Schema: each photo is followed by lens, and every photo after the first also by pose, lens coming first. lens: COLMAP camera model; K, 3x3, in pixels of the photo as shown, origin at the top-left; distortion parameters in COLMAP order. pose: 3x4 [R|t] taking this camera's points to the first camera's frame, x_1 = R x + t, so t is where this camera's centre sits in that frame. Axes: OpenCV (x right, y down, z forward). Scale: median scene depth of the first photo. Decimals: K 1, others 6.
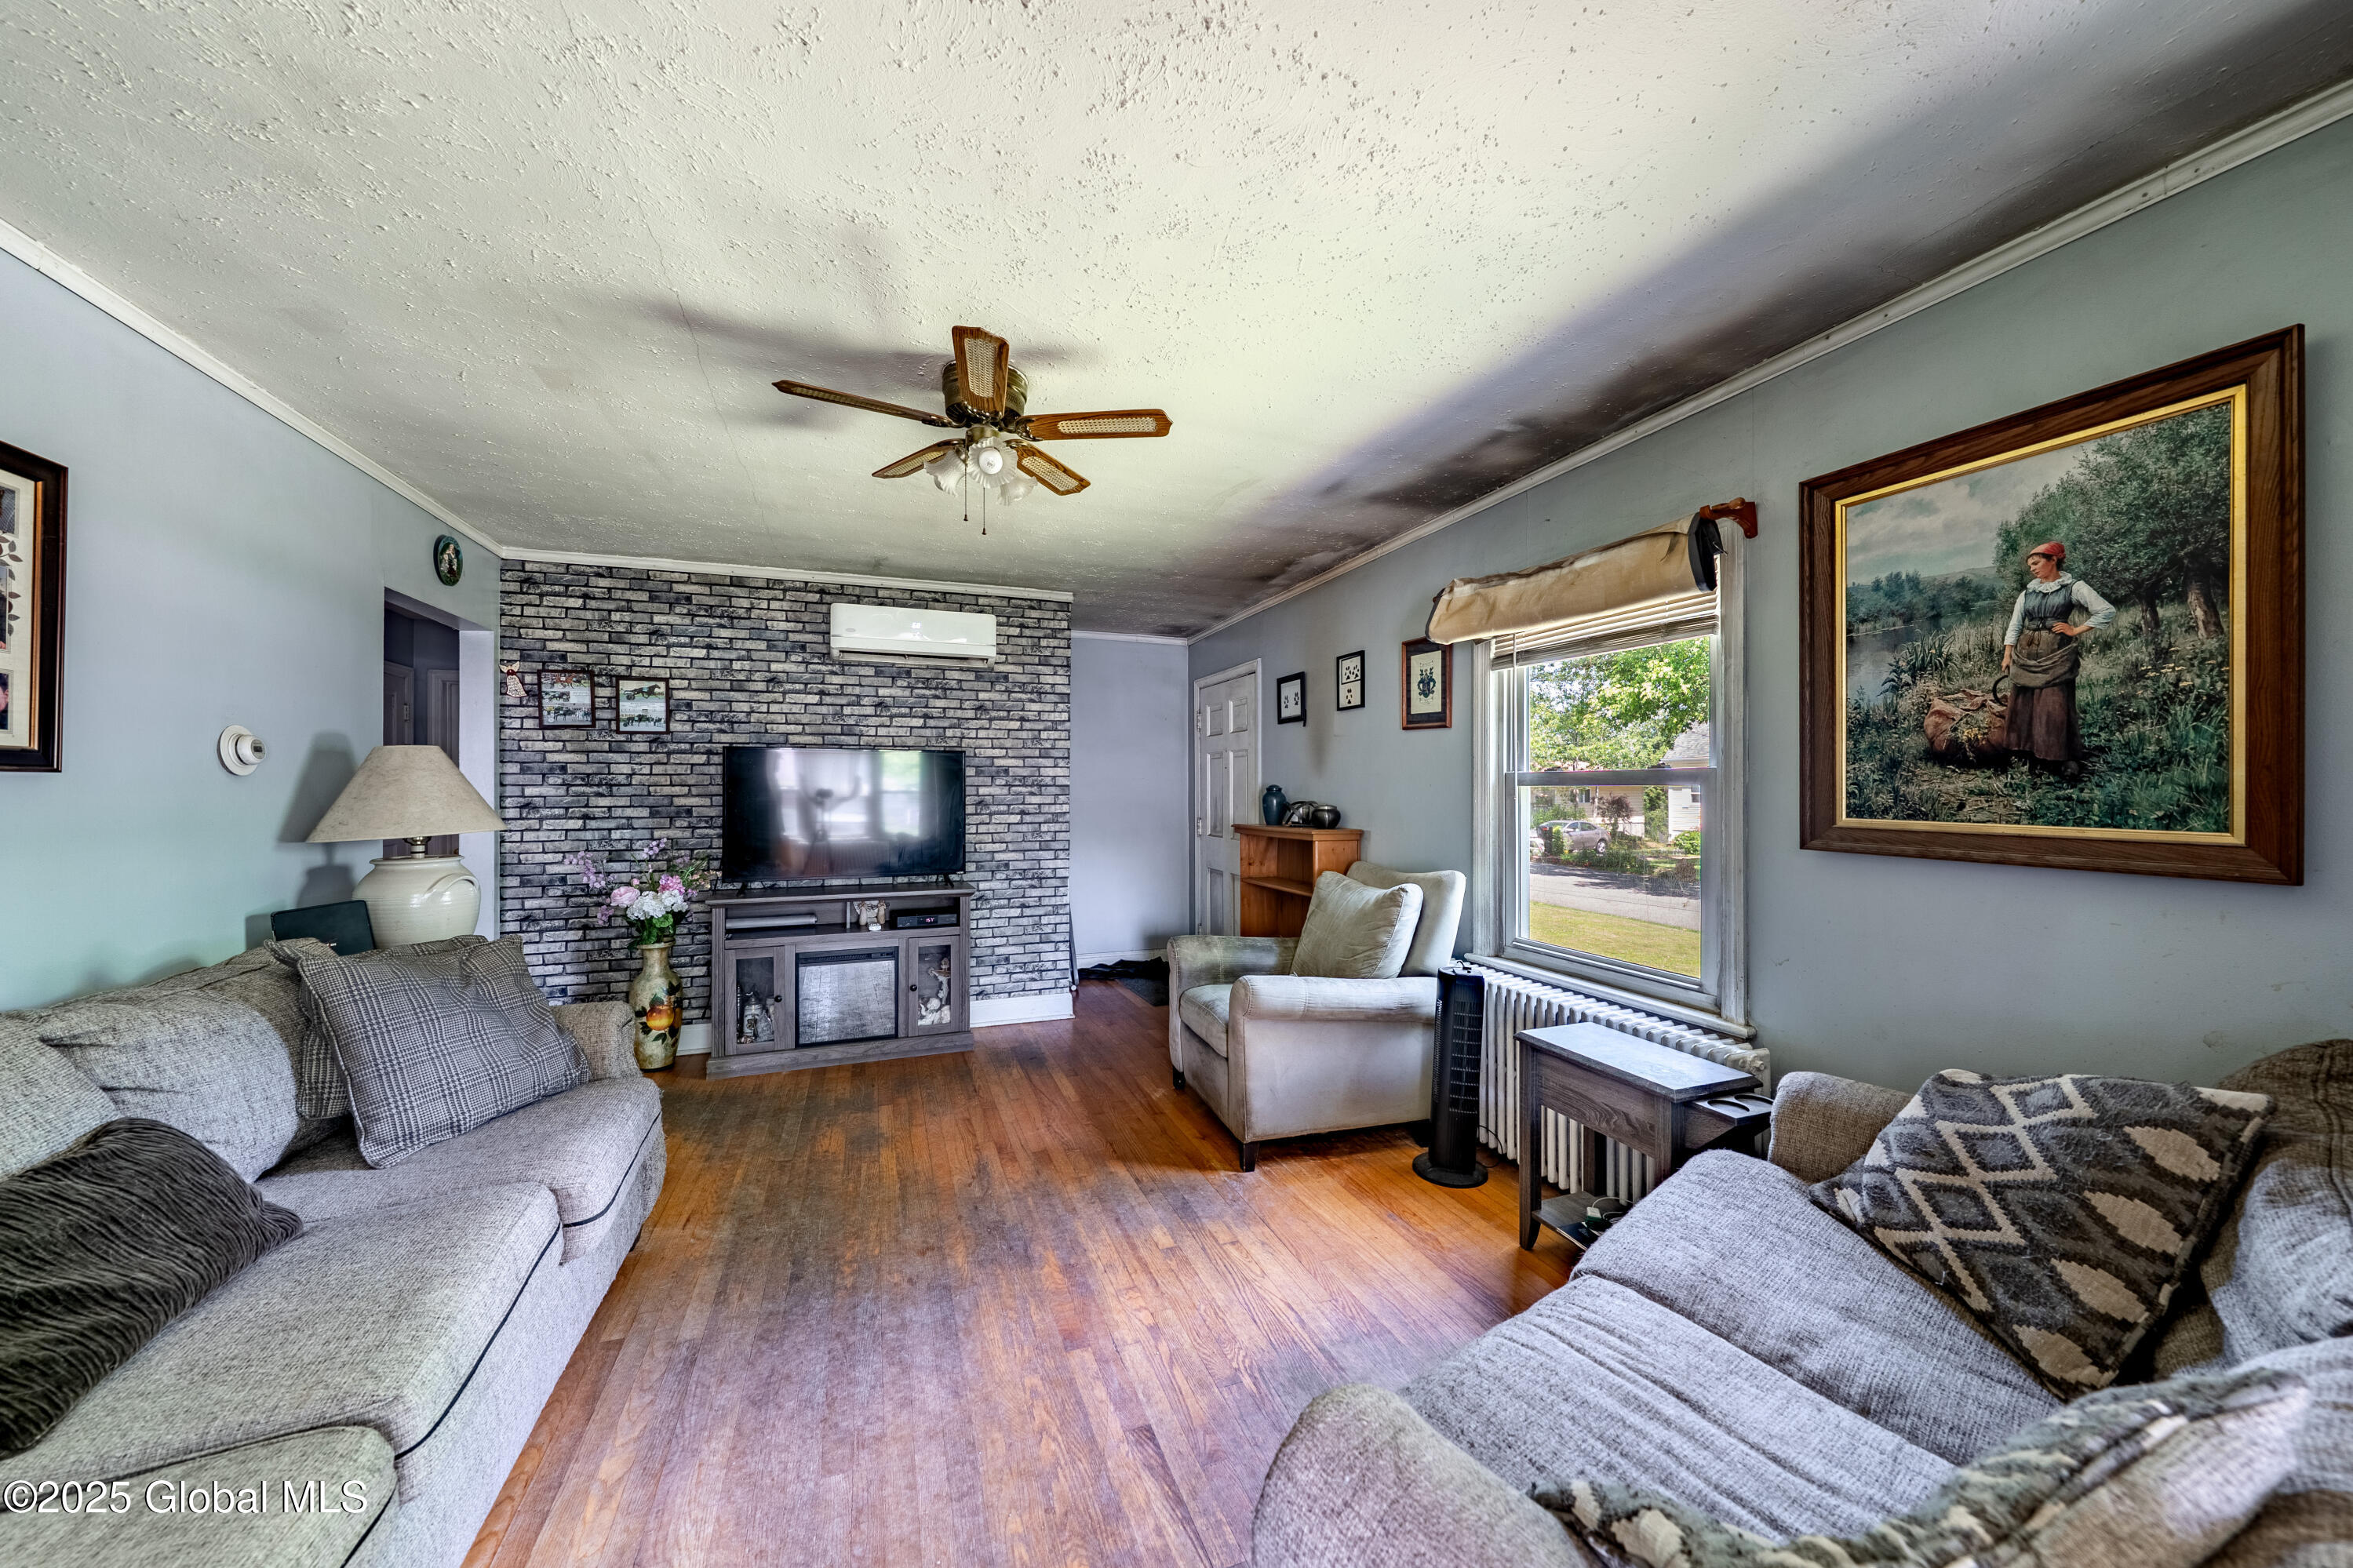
lens RADIAL K [[803.7, 0, 1176.5], [0, 803.7, 784.0], [0, 0, 1]] dist [-0.000552, -0.000024]
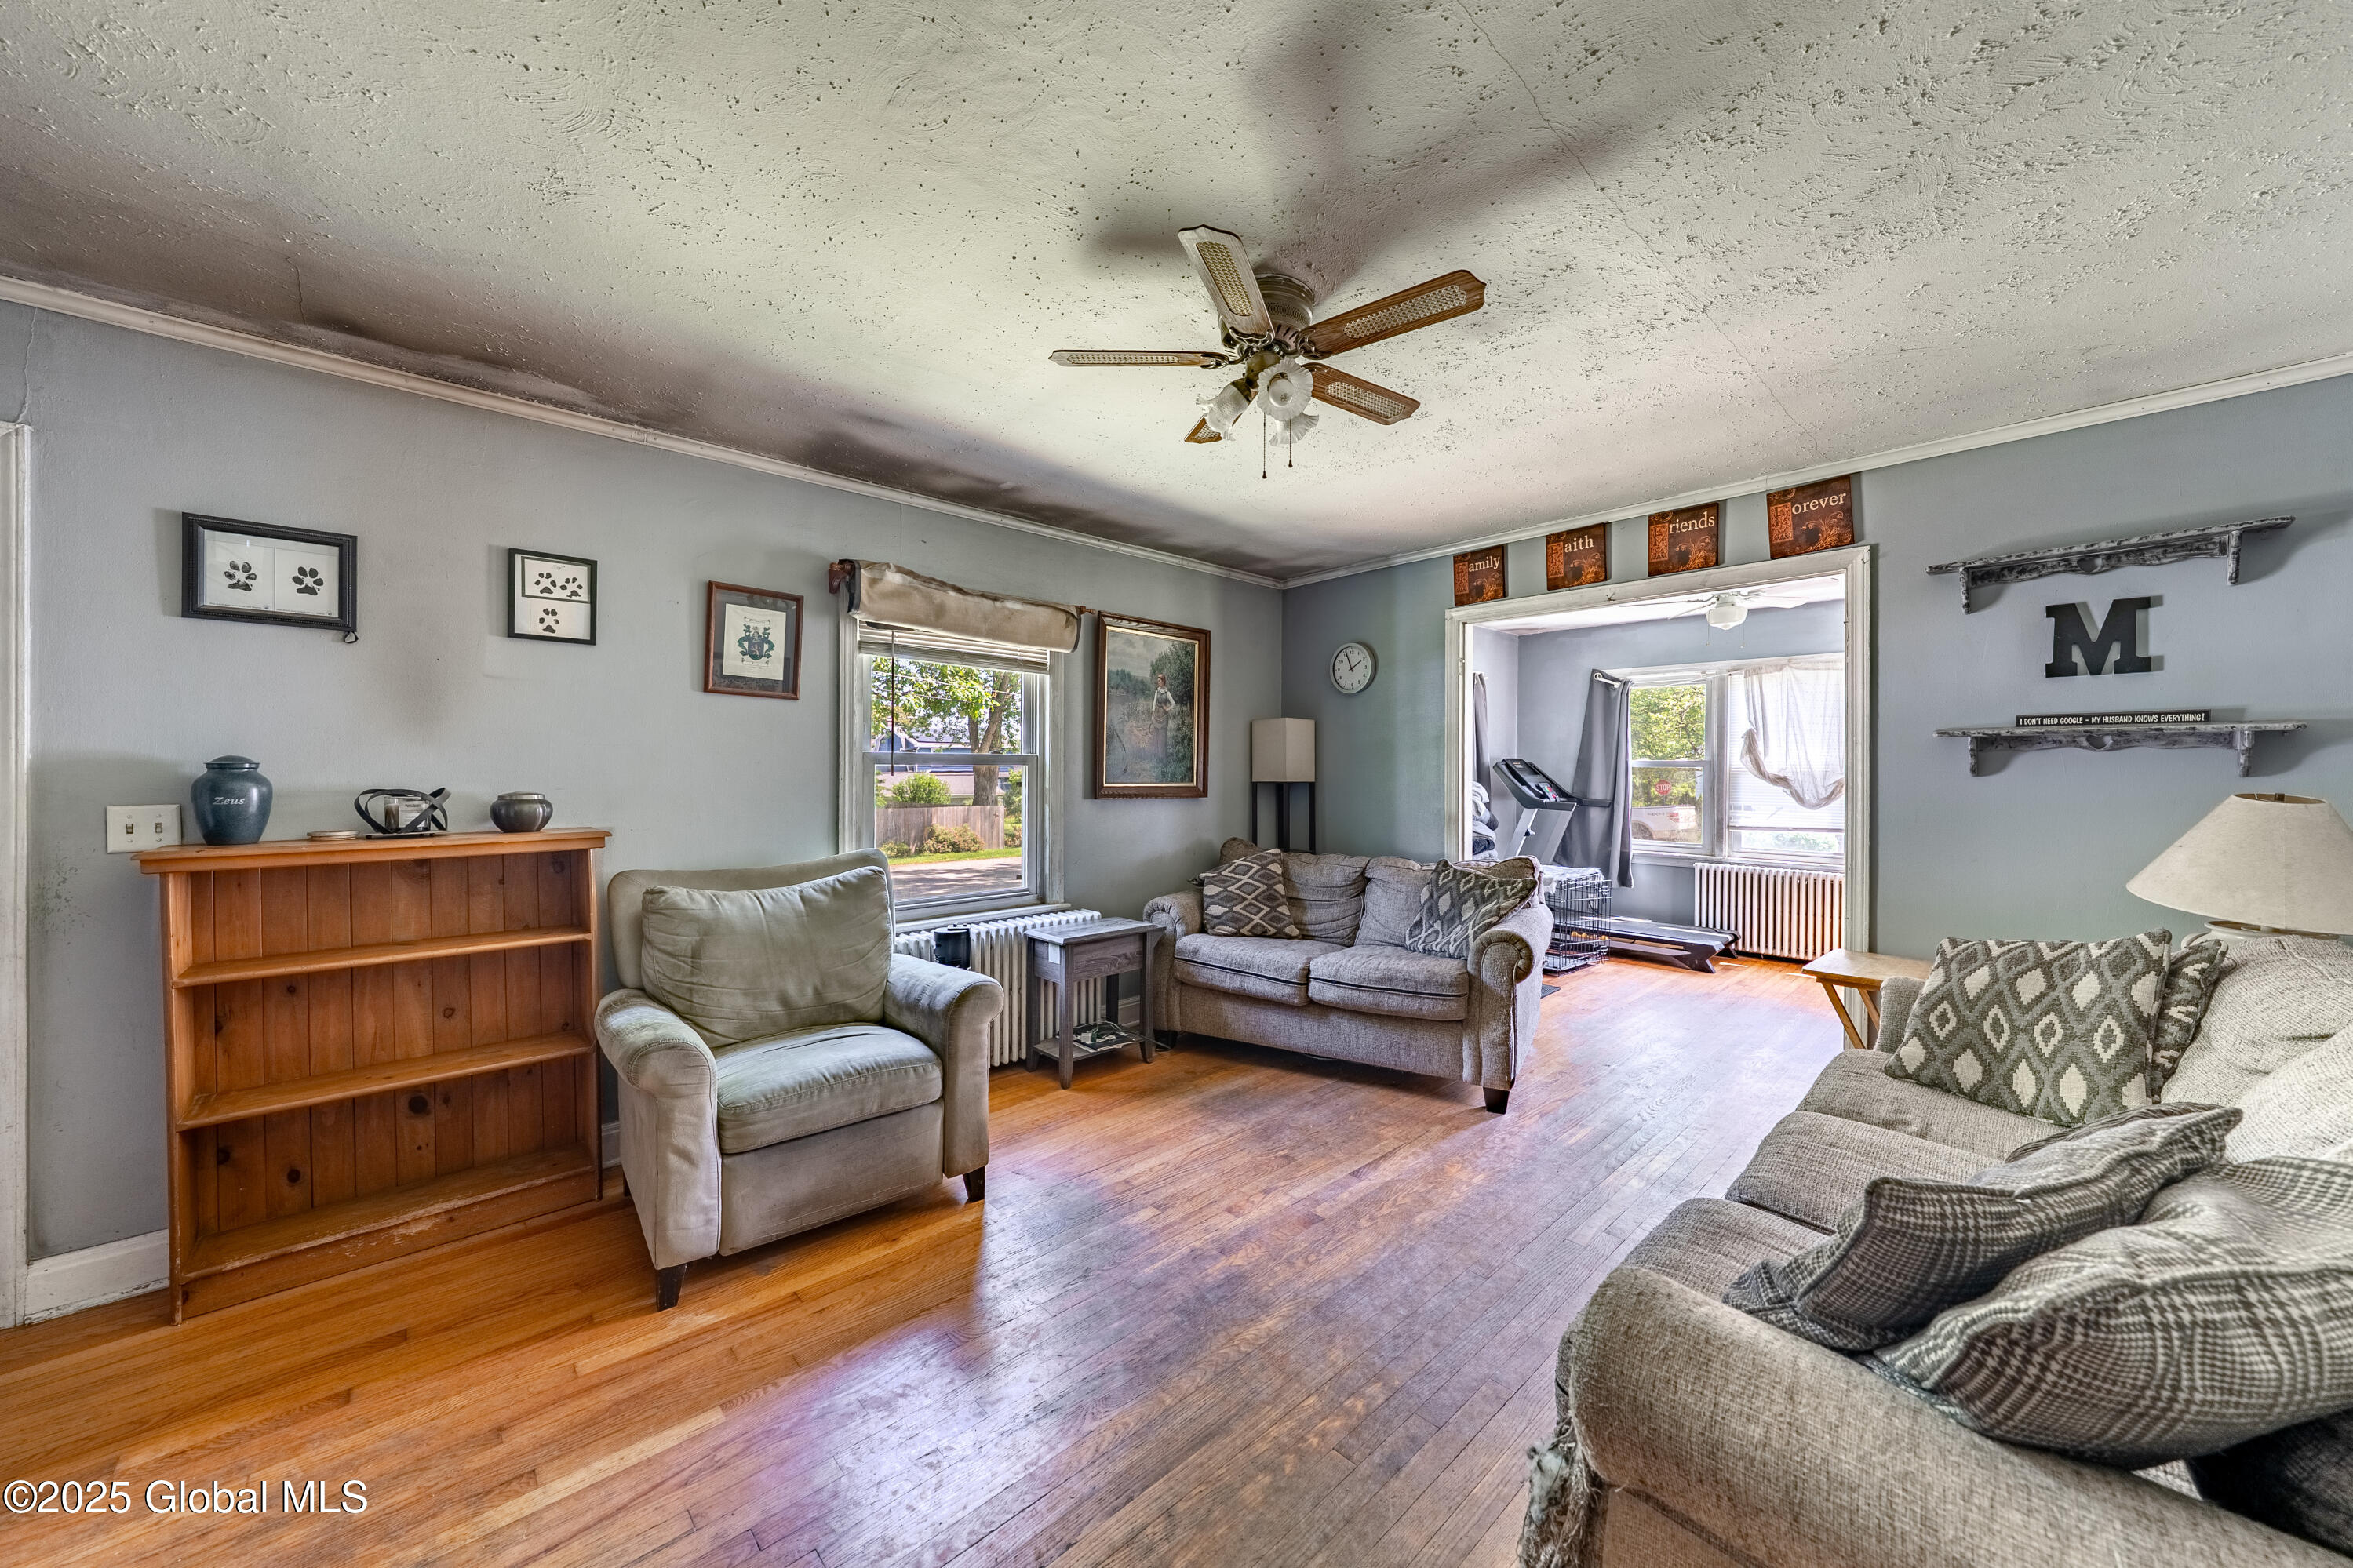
lens RADIAL K [[788.8, 0, 1182.9], [0, 788.8, 770.9], [0, 0, 1]] dist [-0.000601, -0.000034]
pose [[-0.352634, -0.003605, 0.935754, -0.690721], [-0.008619, 0.999963, 0.000604, 0.006793], [-0.935722, -0.007852, -0.352652, 0.944370]]
